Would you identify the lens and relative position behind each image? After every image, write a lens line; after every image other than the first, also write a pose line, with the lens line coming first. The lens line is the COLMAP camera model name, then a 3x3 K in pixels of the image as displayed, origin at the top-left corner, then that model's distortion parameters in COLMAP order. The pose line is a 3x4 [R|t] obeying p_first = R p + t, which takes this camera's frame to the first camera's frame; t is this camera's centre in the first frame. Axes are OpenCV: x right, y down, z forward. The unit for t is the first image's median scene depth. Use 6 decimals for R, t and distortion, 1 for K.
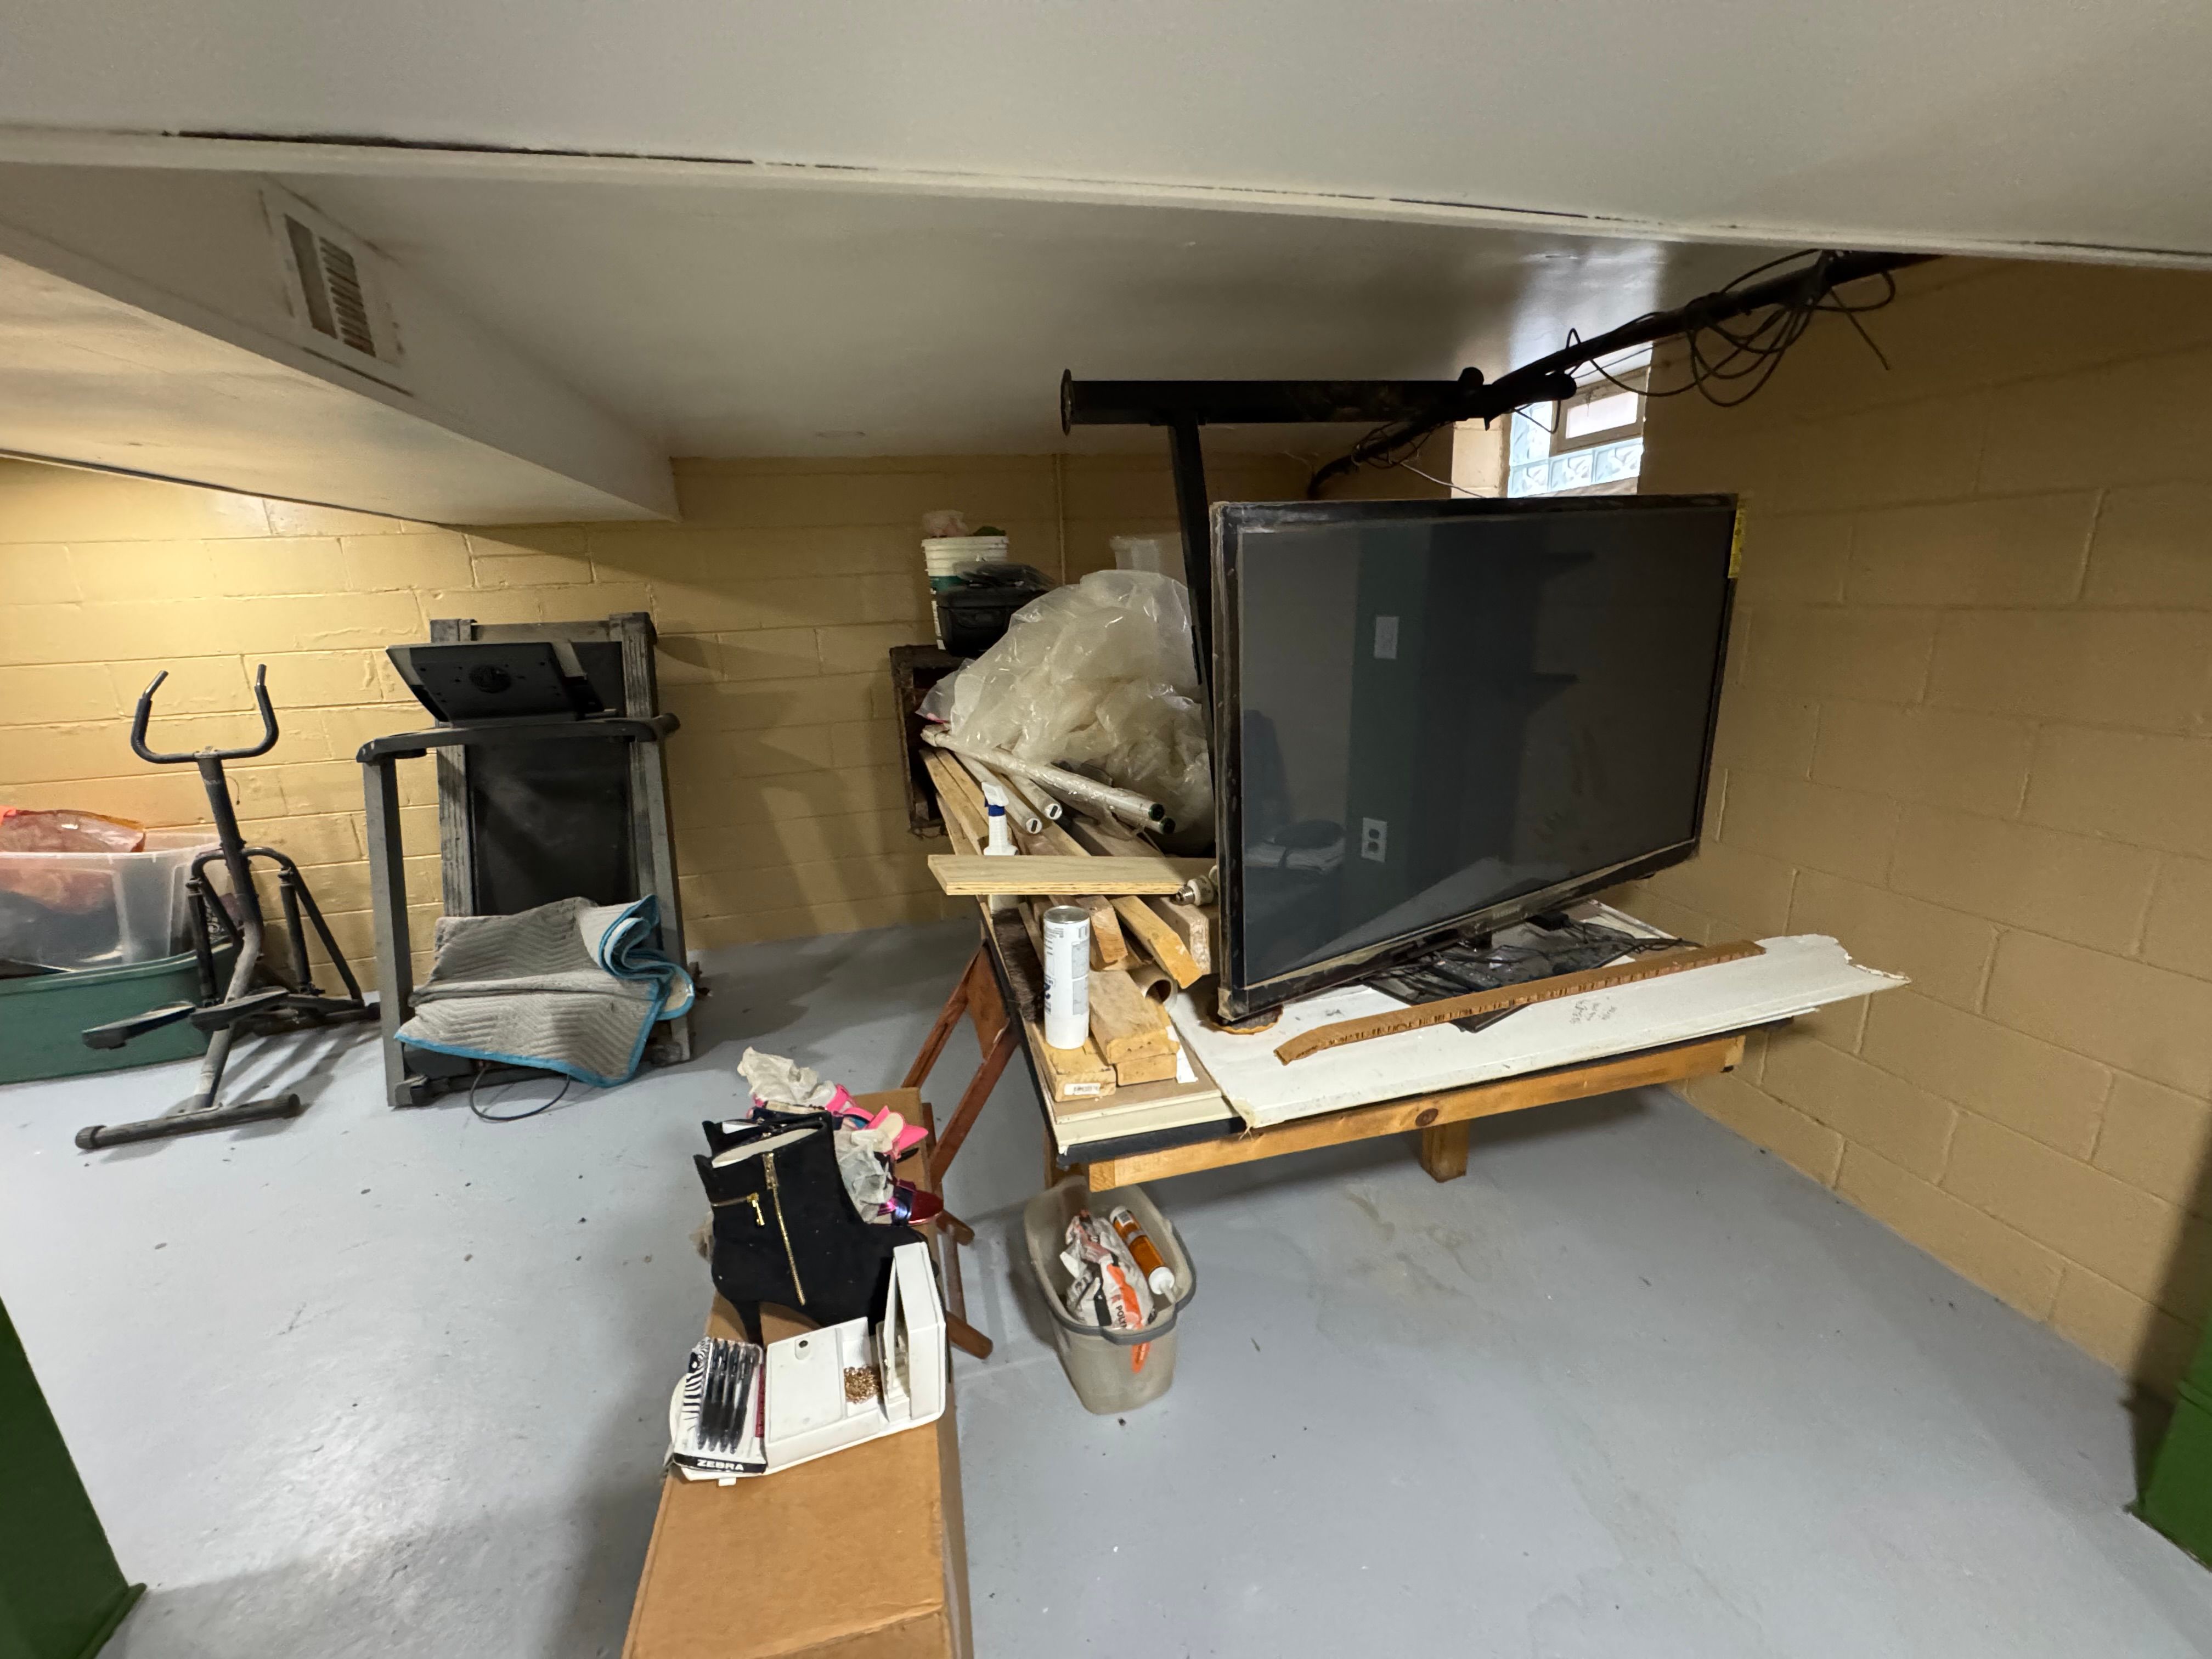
lens RADIAL K [[883.5, 0, 1097.9], [0, 883.5, 823.5], [0, 0, 1]] dist [-0.001294, 0.000833]
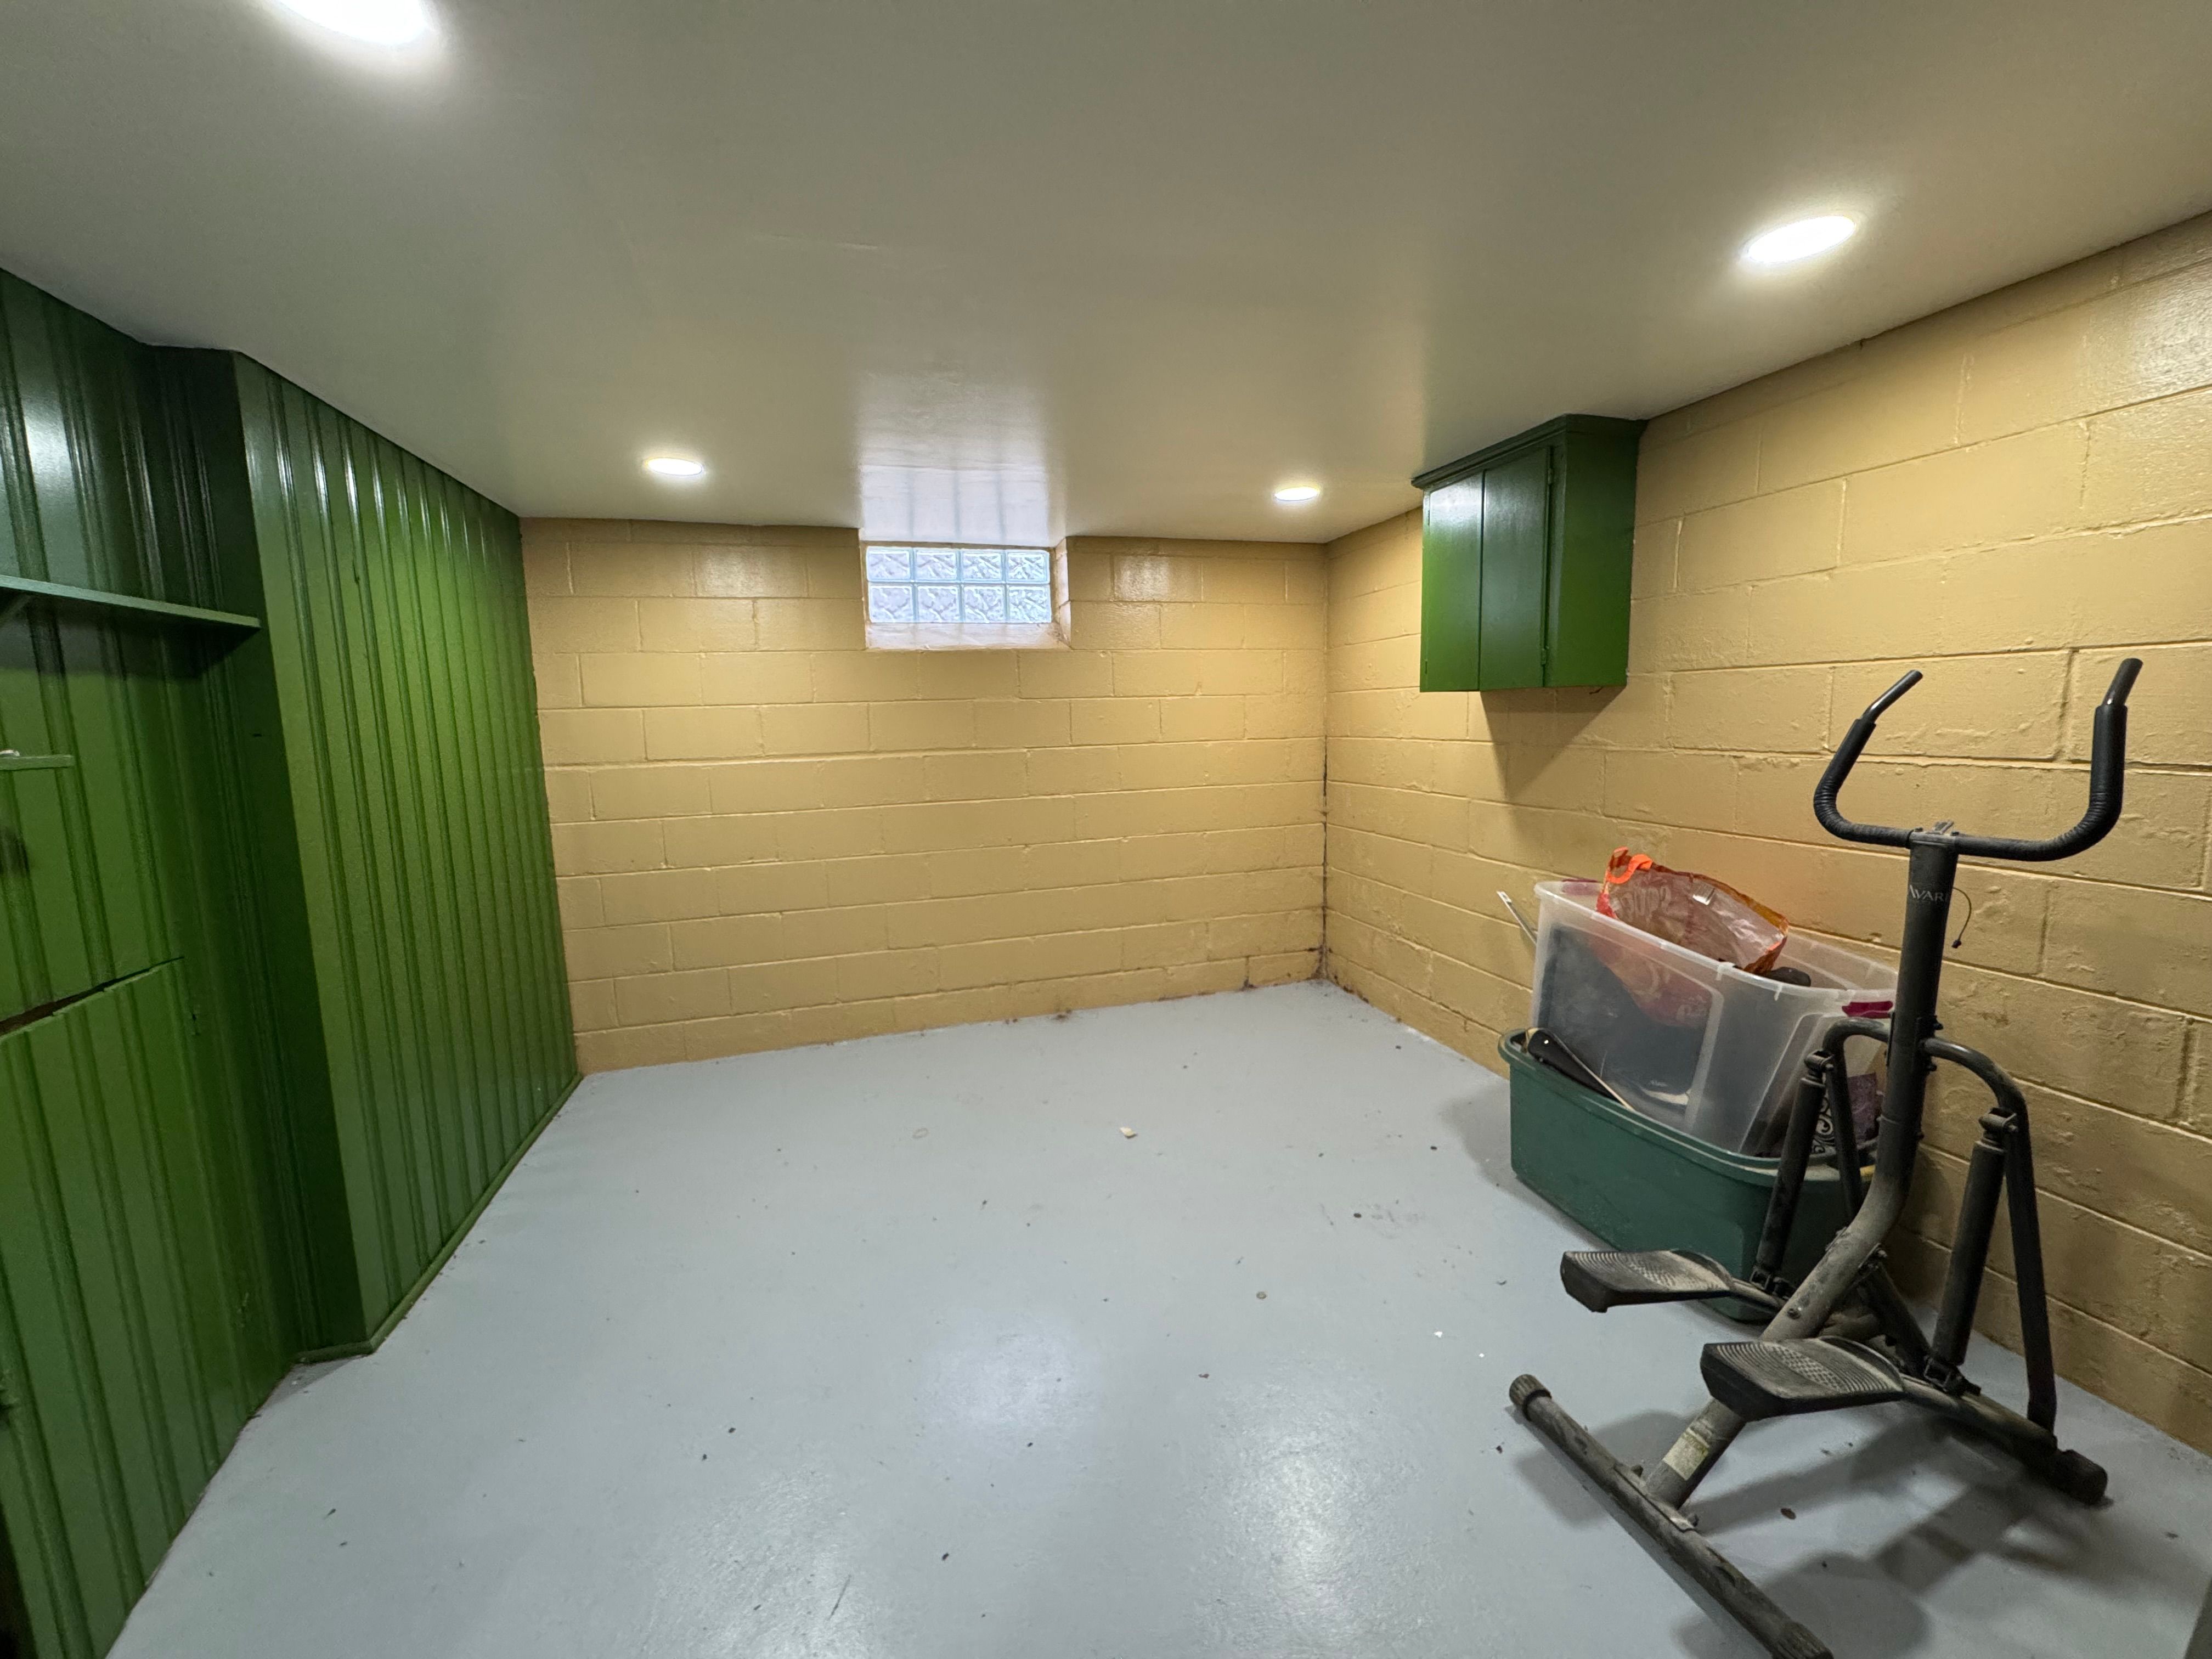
lens RADIAL K [[883.5, 0, 1104.1], [0, 883.5, 826.4], [0, 0, 1]] dist [-0.001294, 0.000833]
pose [[0.030761, 0.169810, -0.984997, -0.519626], [-0.233567, 0.959401, 0.158103, -0.051852], [0.971854, 0.225199, 0.069174, 0.496015]]
